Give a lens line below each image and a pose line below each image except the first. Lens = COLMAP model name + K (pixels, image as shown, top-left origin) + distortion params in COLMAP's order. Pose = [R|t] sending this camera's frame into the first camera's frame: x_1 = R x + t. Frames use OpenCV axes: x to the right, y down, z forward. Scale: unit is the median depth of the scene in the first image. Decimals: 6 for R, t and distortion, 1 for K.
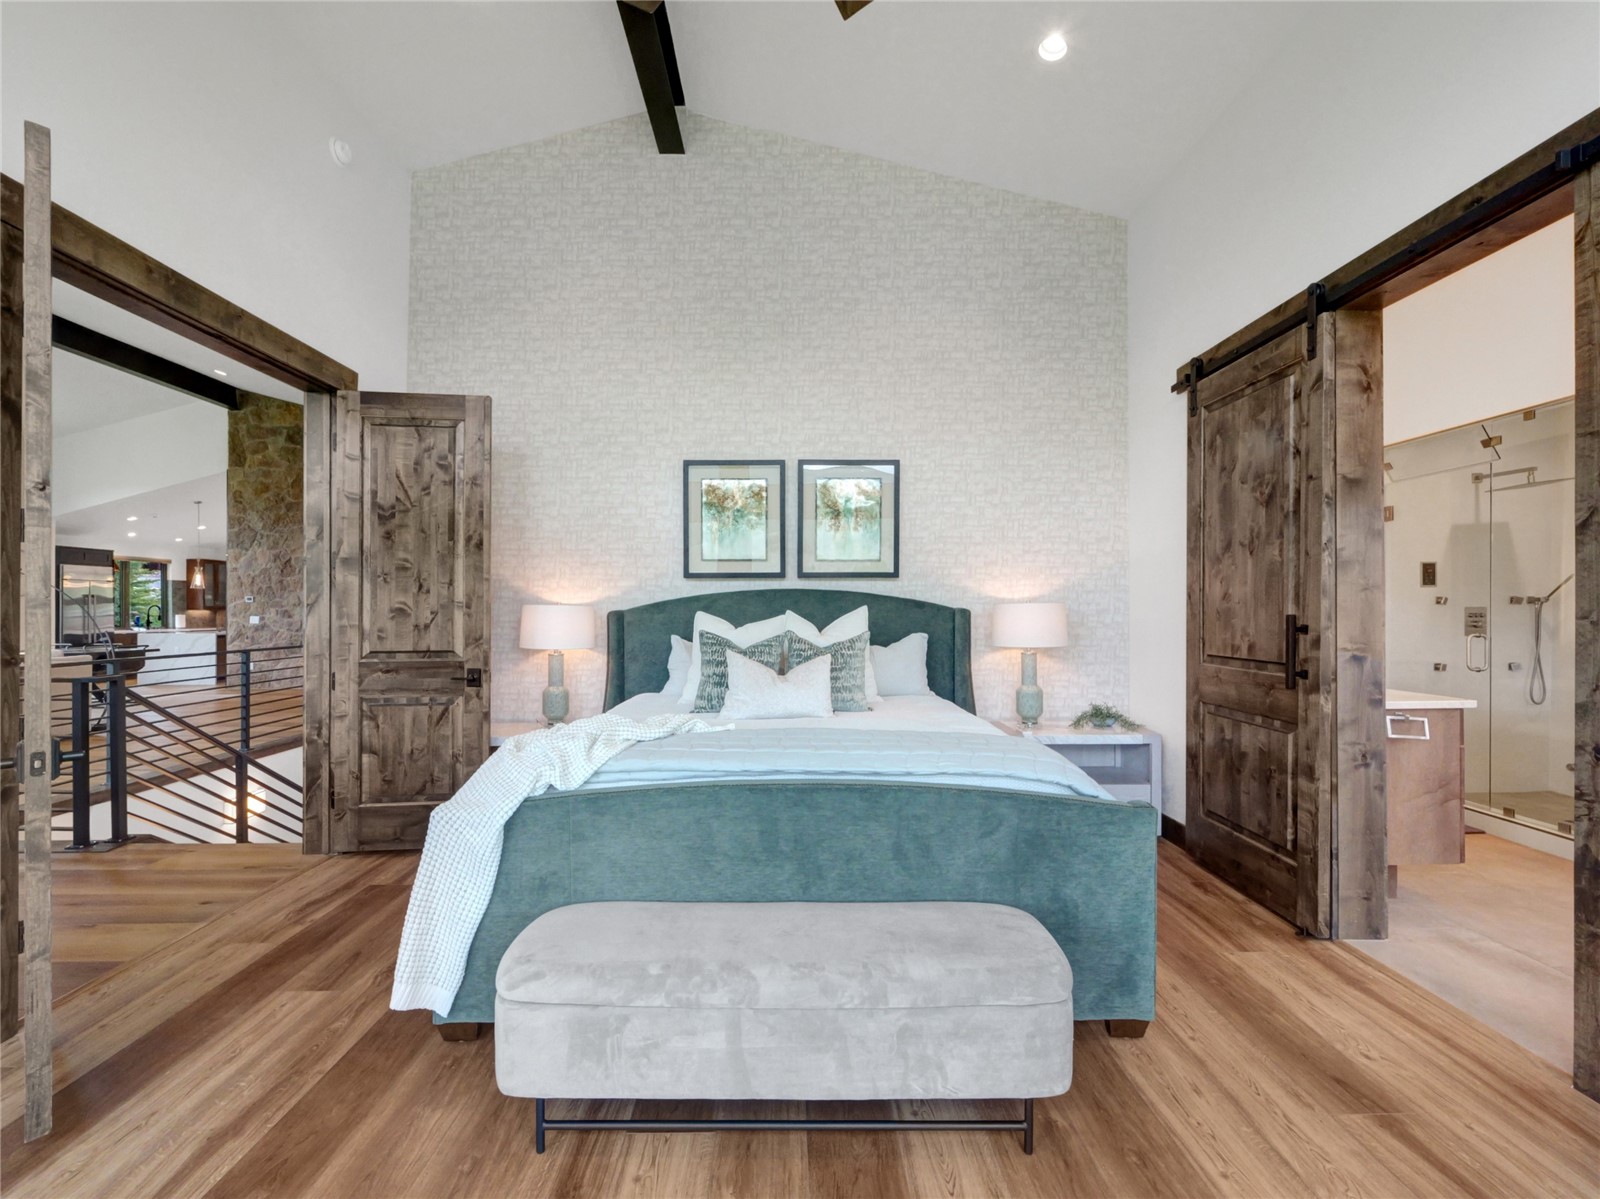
lens RADIAL K [[687.8, 0, 795.0], [0, 687.8, 611.0], [0, 0, 1]] dist [-0.022721, 0.006406]
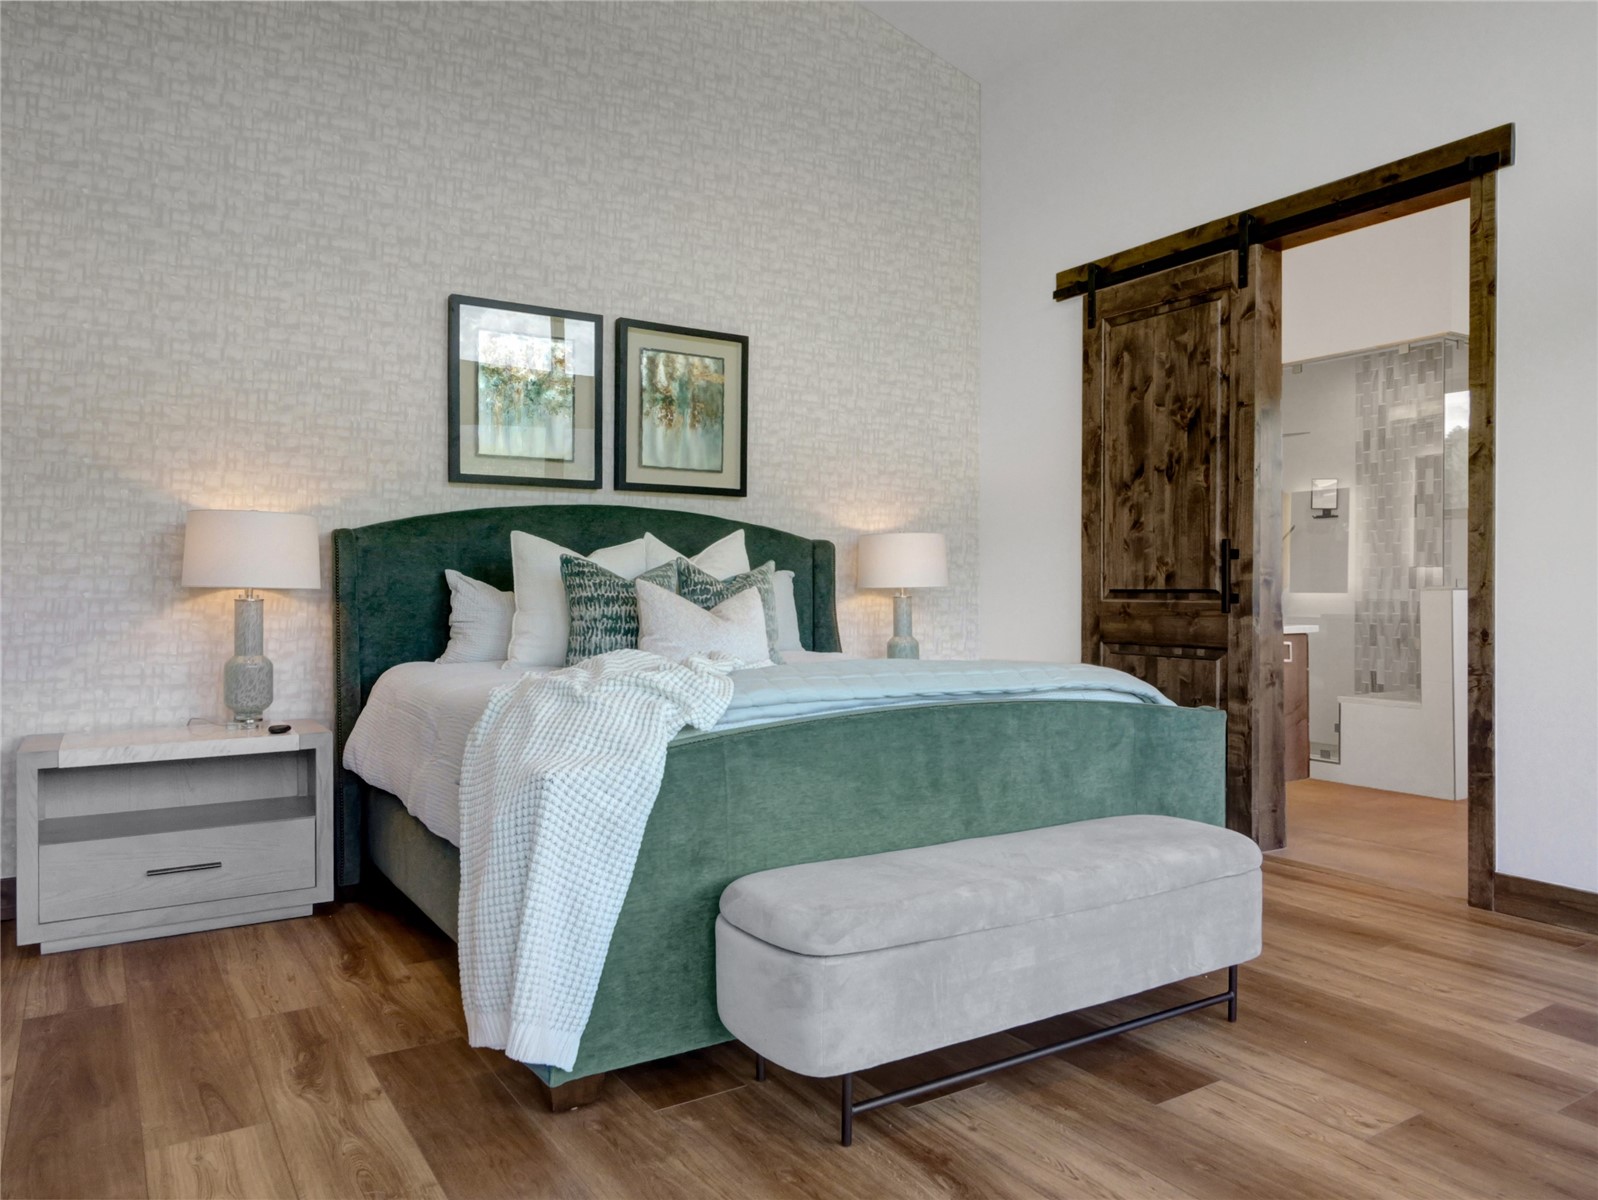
lens RADIAL K [[1104.6, 0, 799.0], [0, 1104.6, 600.0], [0, 0, 1]] dist [-0.019592, -0.001453]
pose [[0.846433, -0.002406, 0.532490, -0.613843], [0.000115, 0.999991, 0.004337, 0.080743], [-0.532496, -0.003610, 0.846425, -0.036873]]
